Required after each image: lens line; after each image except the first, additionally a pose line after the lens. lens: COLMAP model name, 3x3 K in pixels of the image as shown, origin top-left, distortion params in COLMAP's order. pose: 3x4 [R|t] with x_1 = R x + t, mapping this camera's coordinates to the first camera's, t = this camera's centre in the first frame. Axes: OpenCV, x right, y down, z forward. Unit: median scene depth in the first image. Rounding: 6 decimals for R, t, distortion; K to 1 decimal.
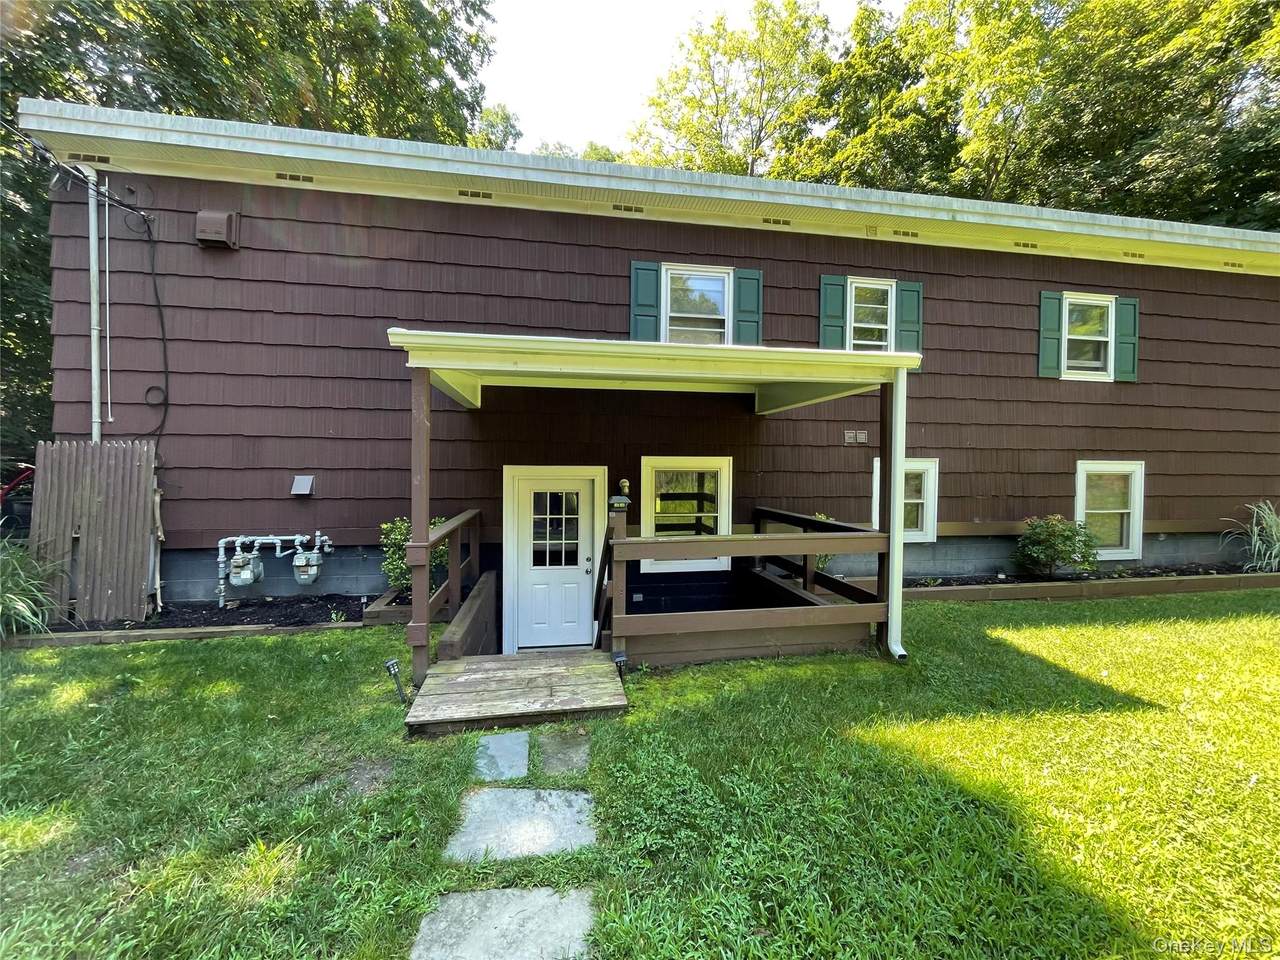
lens RADIAL K [[516.5, 0, 639.7], [0, 516.5, 476.1], [0, 0, 1]] dist [-0.002195, 0.000056]
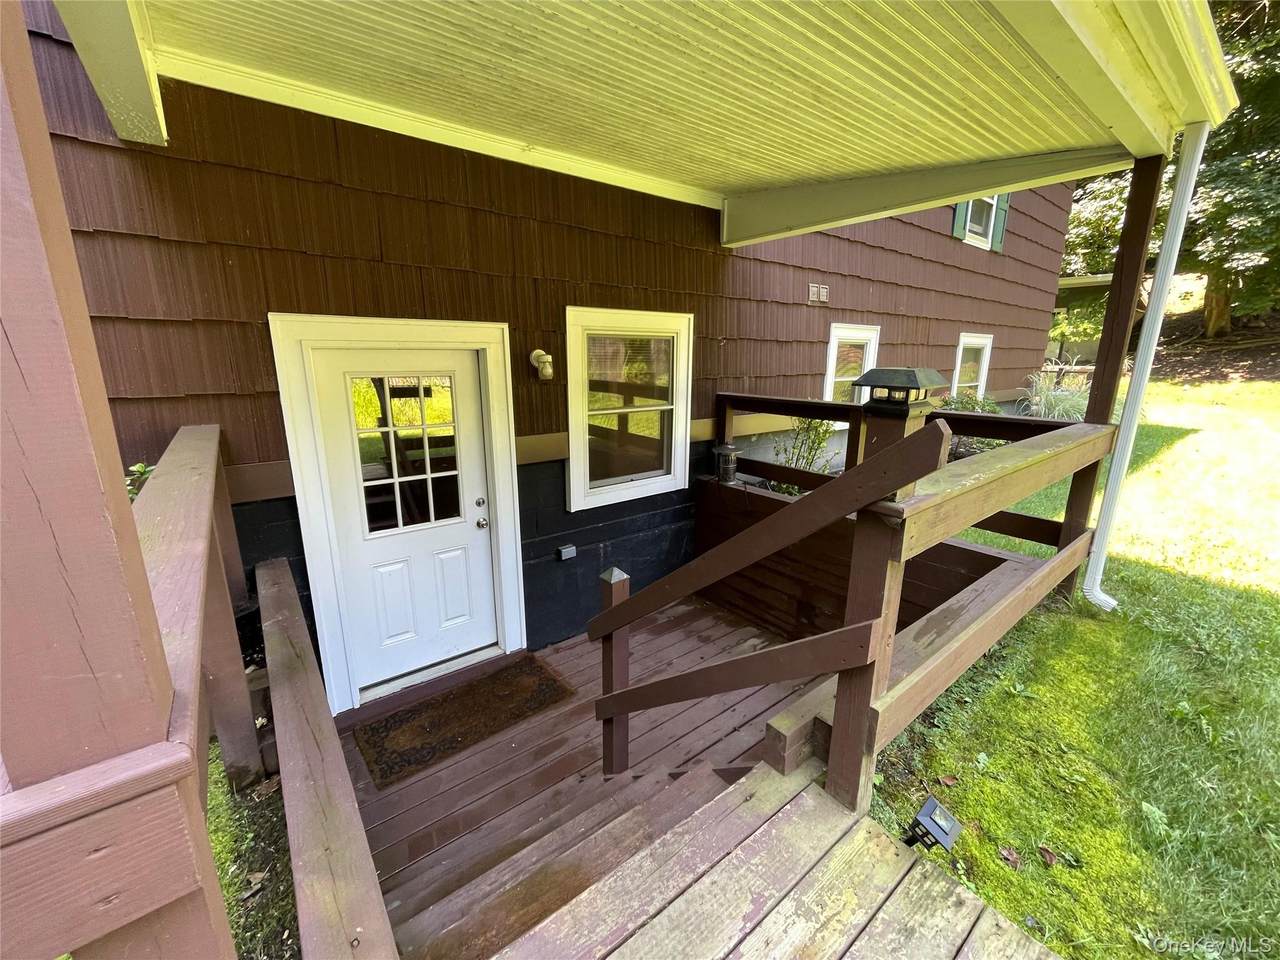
lens RADIAL K [[516.5, 0, 639.7], [0, 516.5, 476.1], [0, 0, 1]] dist [-0.002195, 0.000056]
pose [[0.879986, -0.112639, 0.461451, -0.198030], [0.011629, 0.976294, 0.216134, 0.019804], [-0.474857, -0.184829, 0.860436, 0.462252]]
